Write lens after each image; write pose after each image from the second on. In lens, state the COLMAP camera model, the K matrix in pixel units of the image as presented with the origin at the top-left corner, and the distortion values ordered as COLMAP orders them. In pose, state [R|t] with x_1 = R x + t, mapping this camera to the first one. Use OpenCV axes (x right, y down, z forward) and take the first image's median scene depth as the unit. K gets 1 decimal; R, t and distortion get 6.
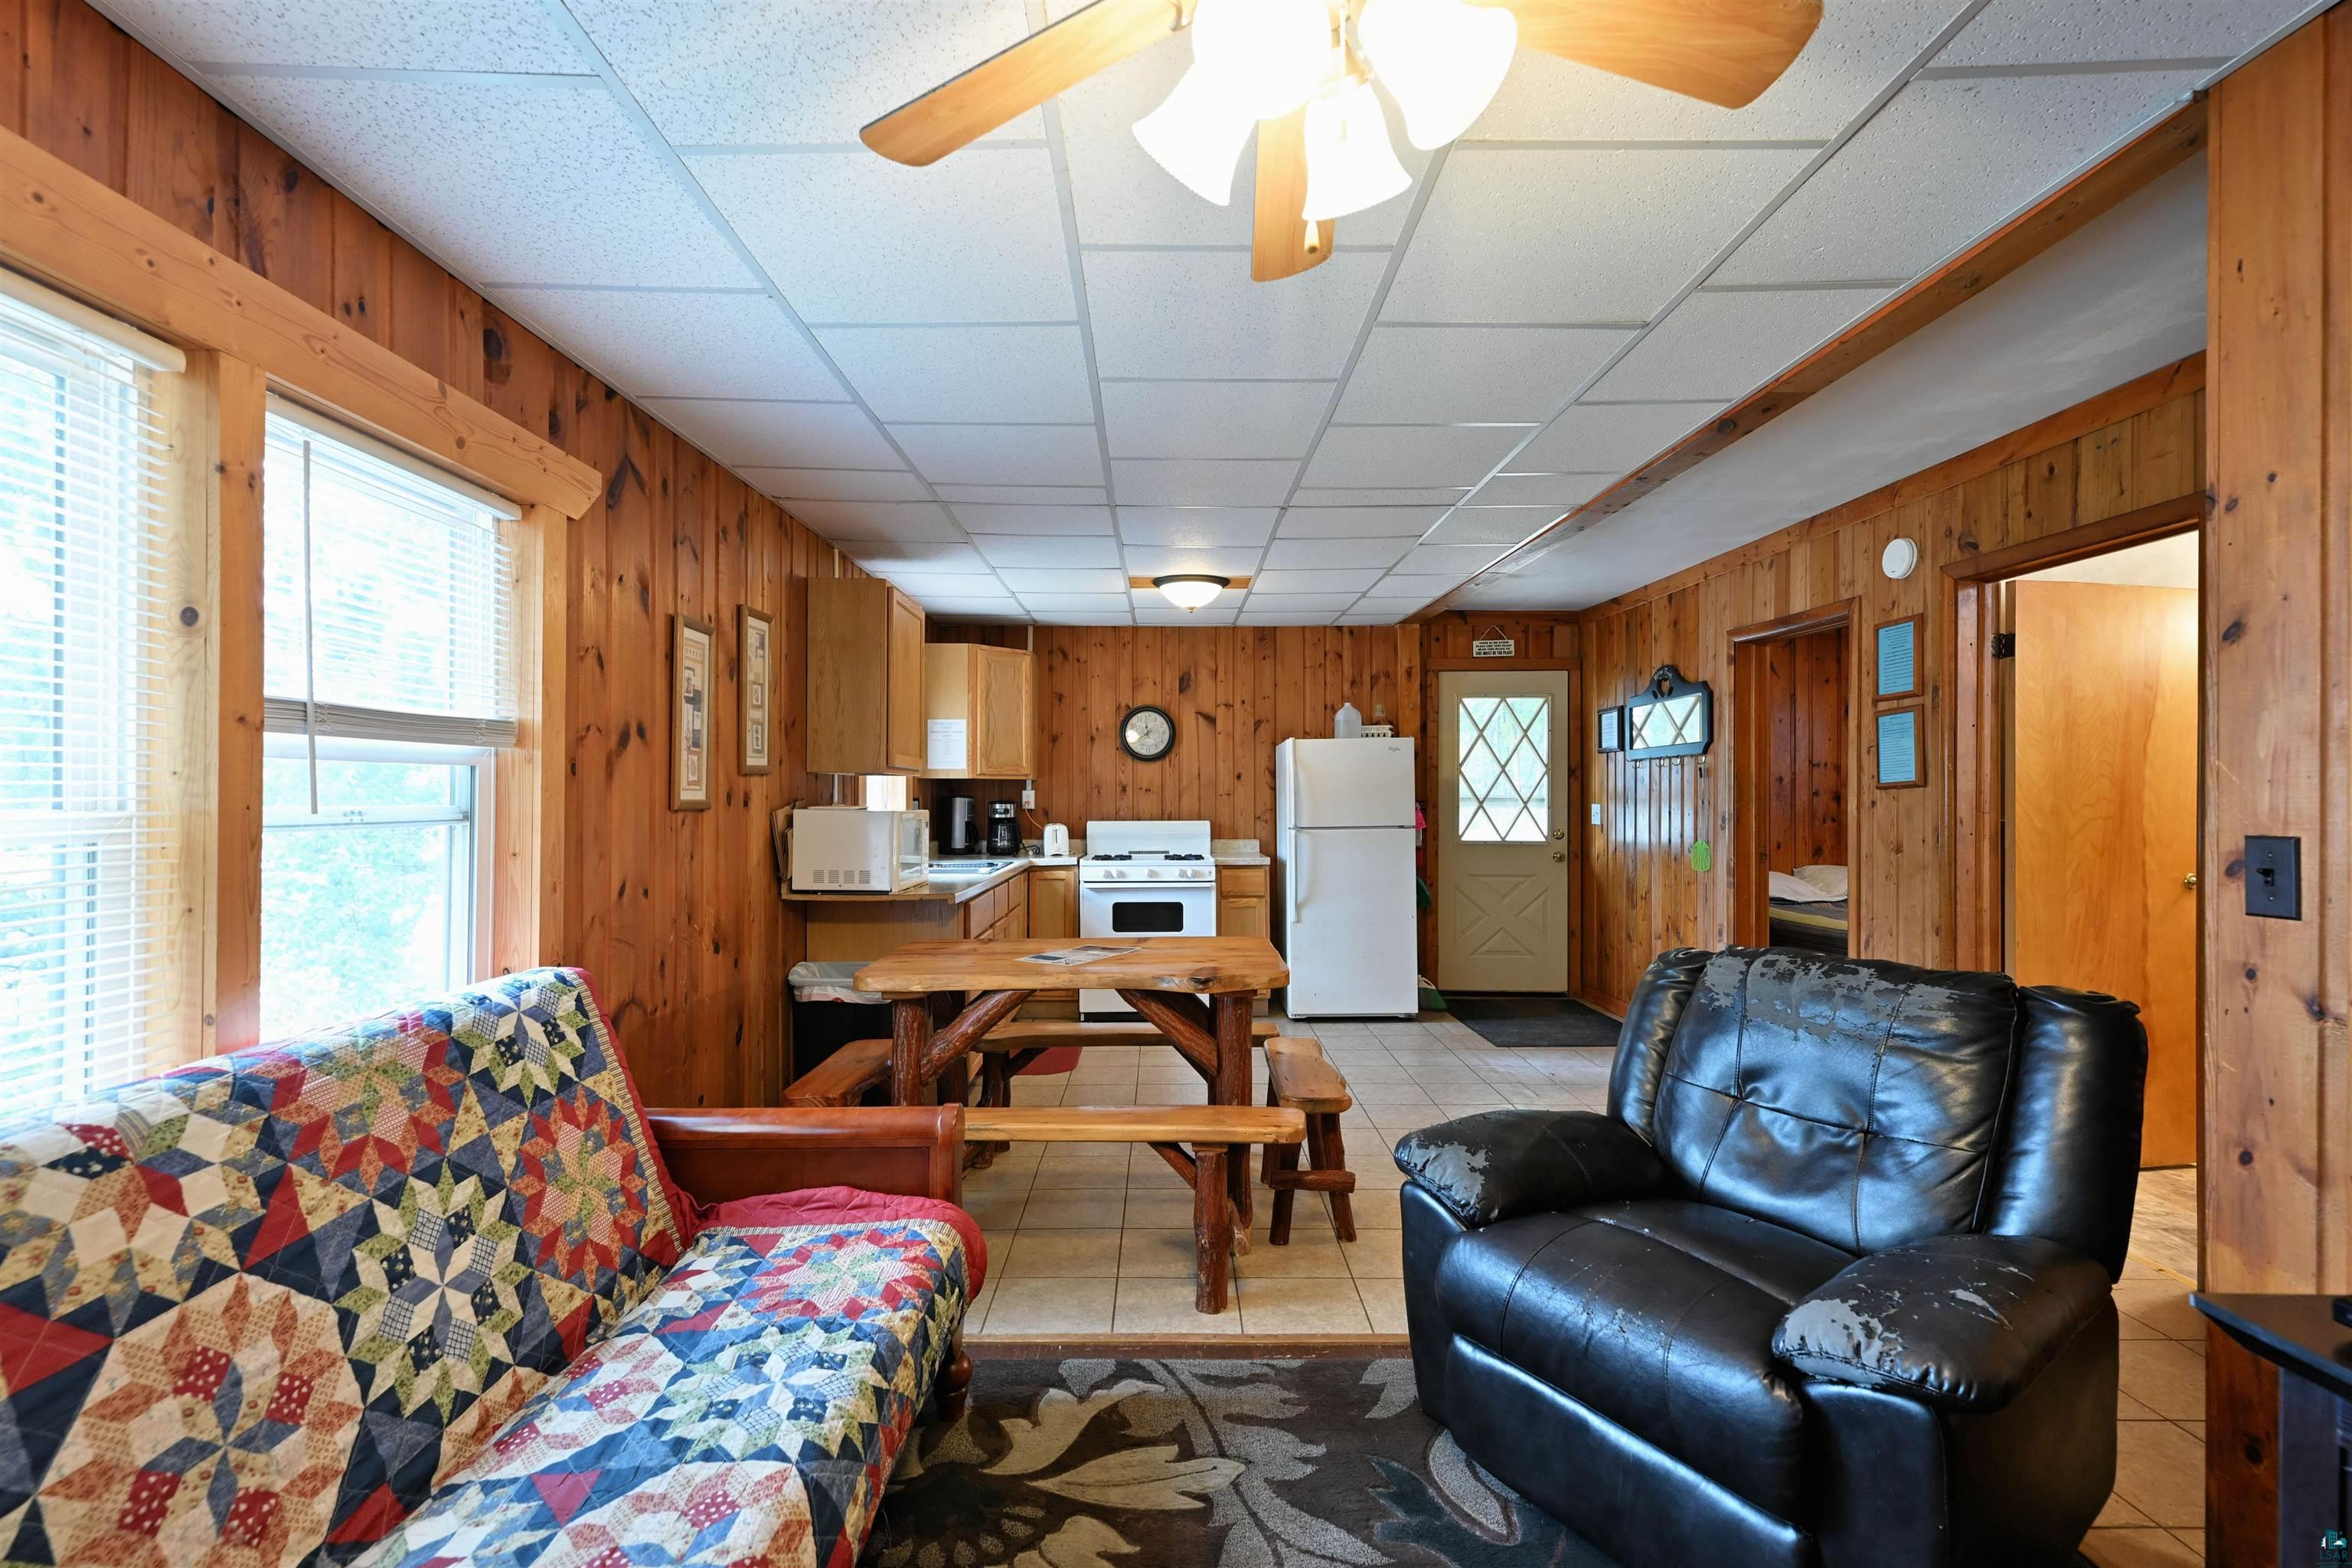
lens RADIAL K [[1048.9, 0, 1169.6], [0, 1048.9, 796.3], [0, 0, 1]] dist [0.009761, 0.000328]
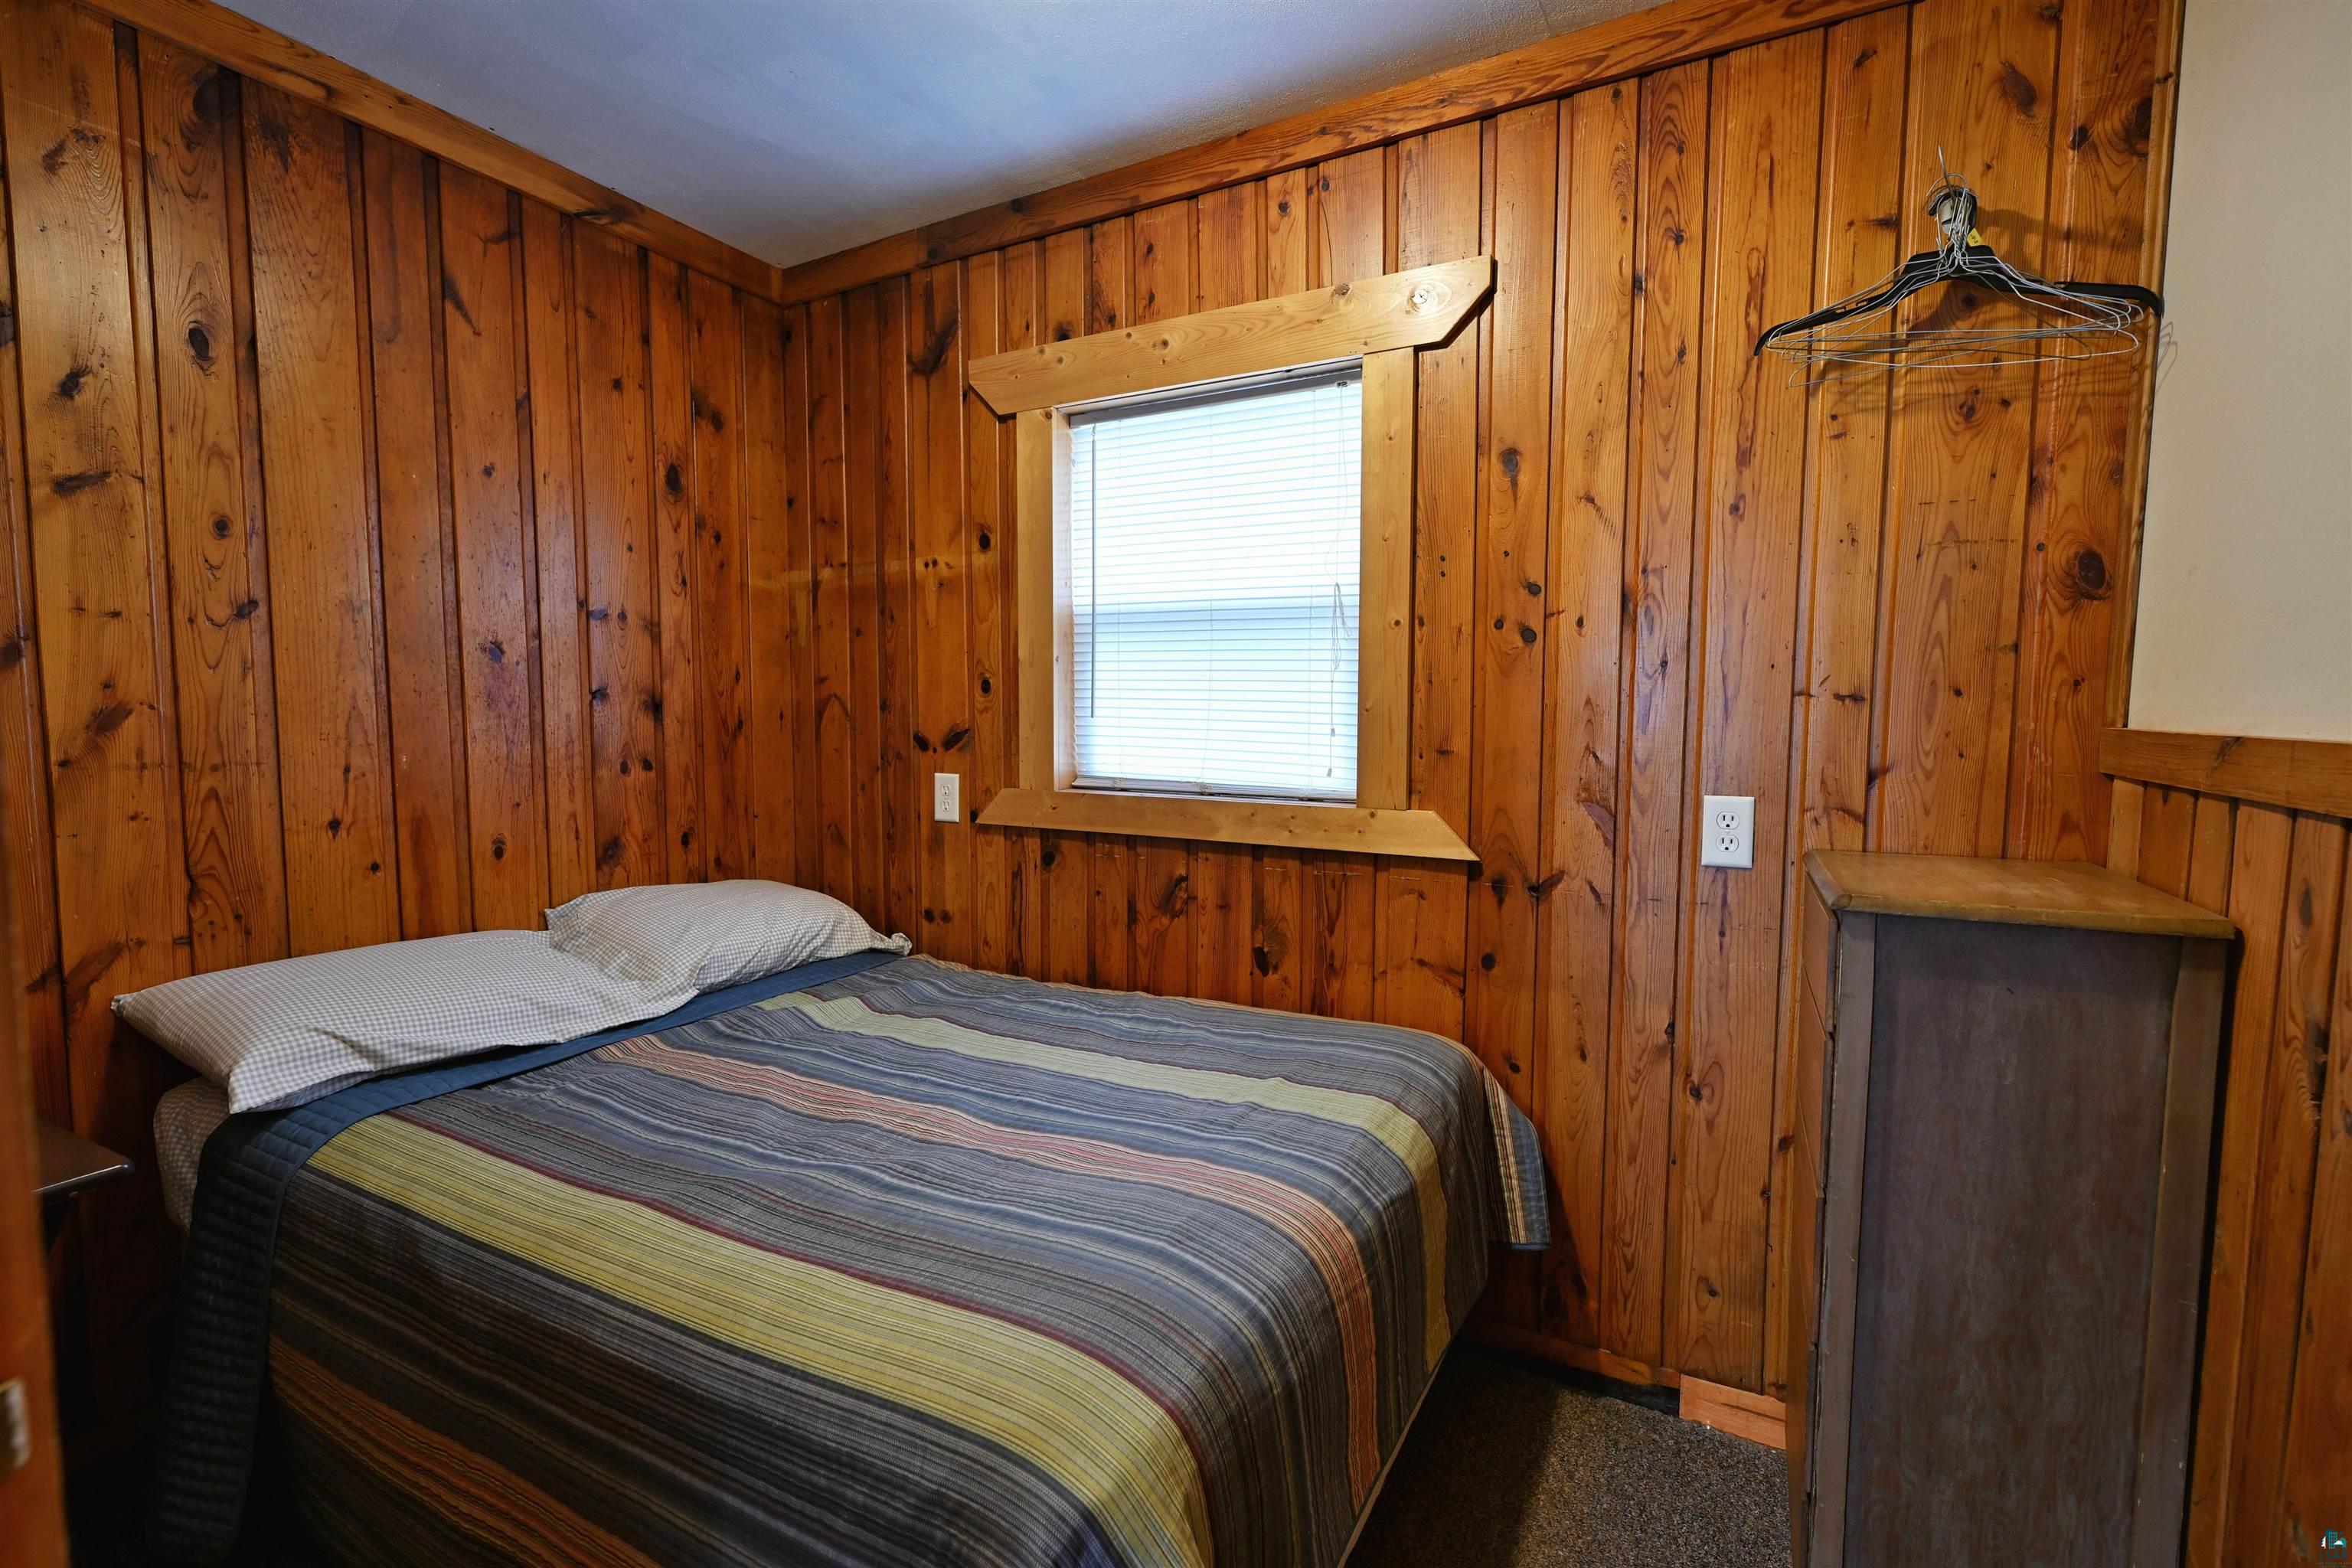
lens RADIAL K [[1042.3, 0, 1165.5], [0, 1042.3, 792.7], [0, 0, 1]] dist [-0.000672, 0.000138]
pose [[0.500957, -0.064619, 0.863056, 0.599966], [-0.003681, 0.997041, 0.076788, 0.004826], [-0.865464, -0.041644, 0.499237, 0.977239]]
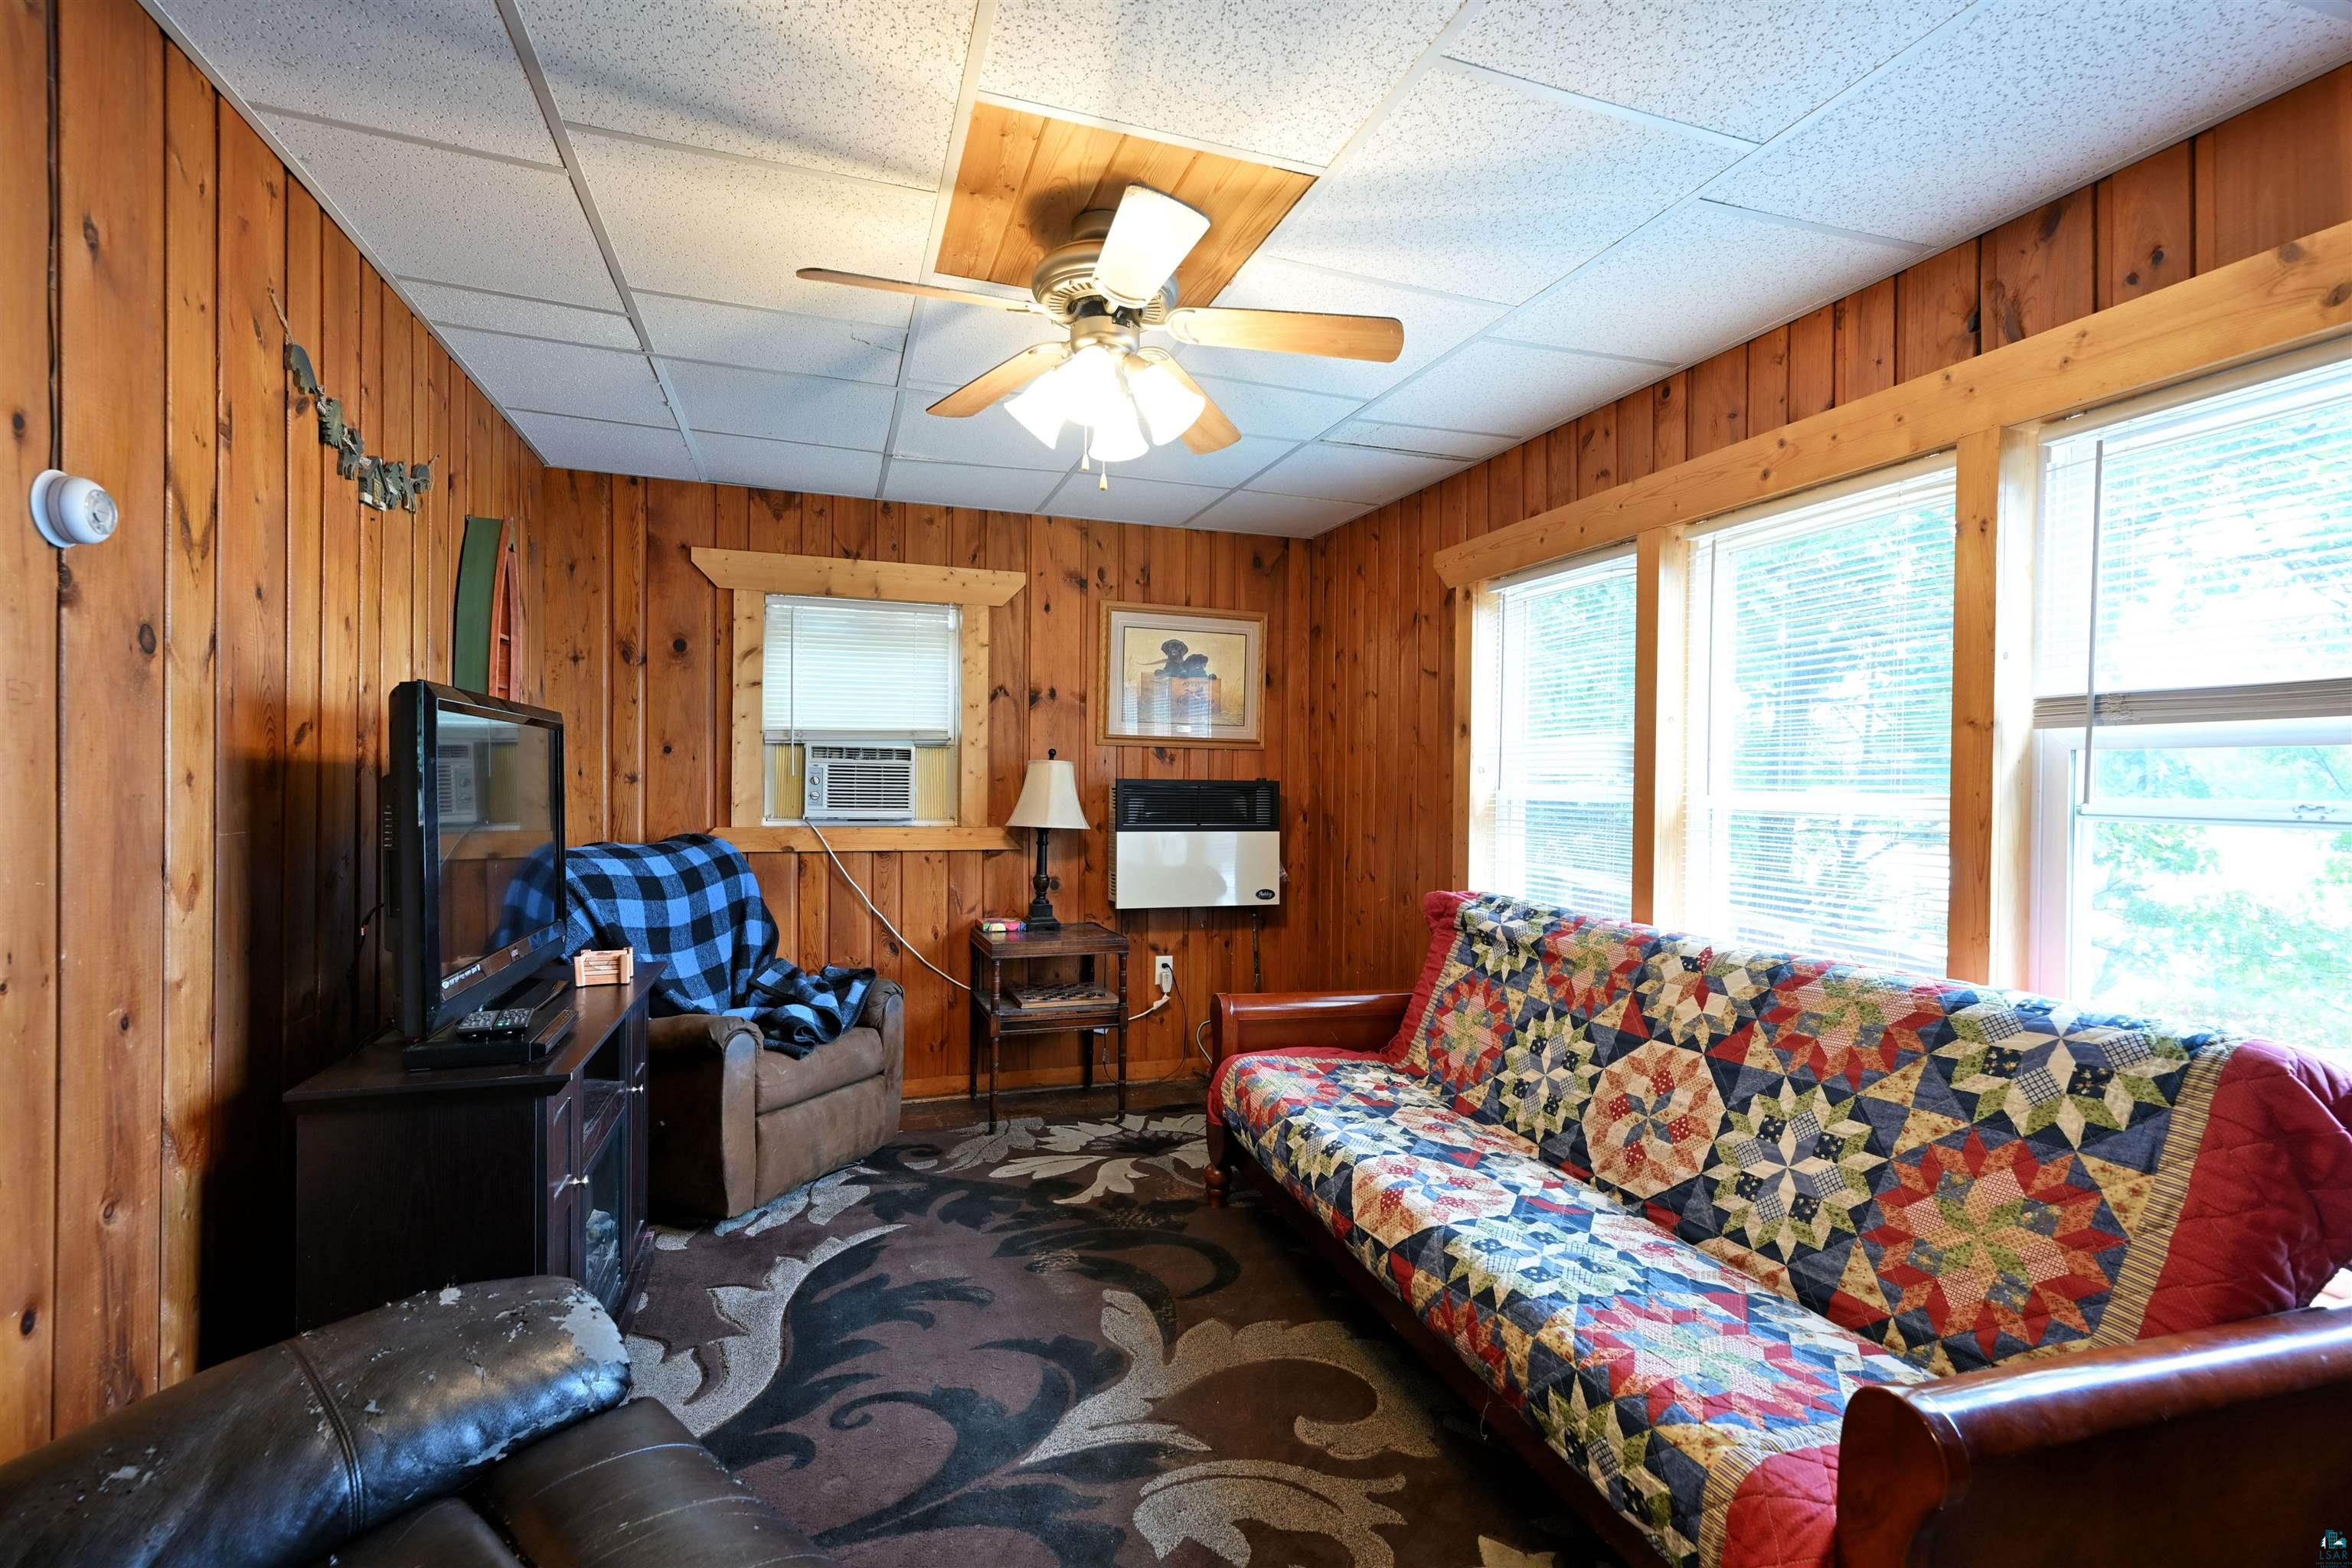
lens RADIAL K [[1046.8, 0, 1169.0], [0, 1046.8, 796.3], [0, 0, 1]] dist [0.005164, 0.000045]
pose [[-0.952291, -0.007750, -0.305094, 0.140210], [-0.012949, 0.999803, 0.015021, 0.002362], [0.304917, 0.018255, -0.952204, 0.672099]]
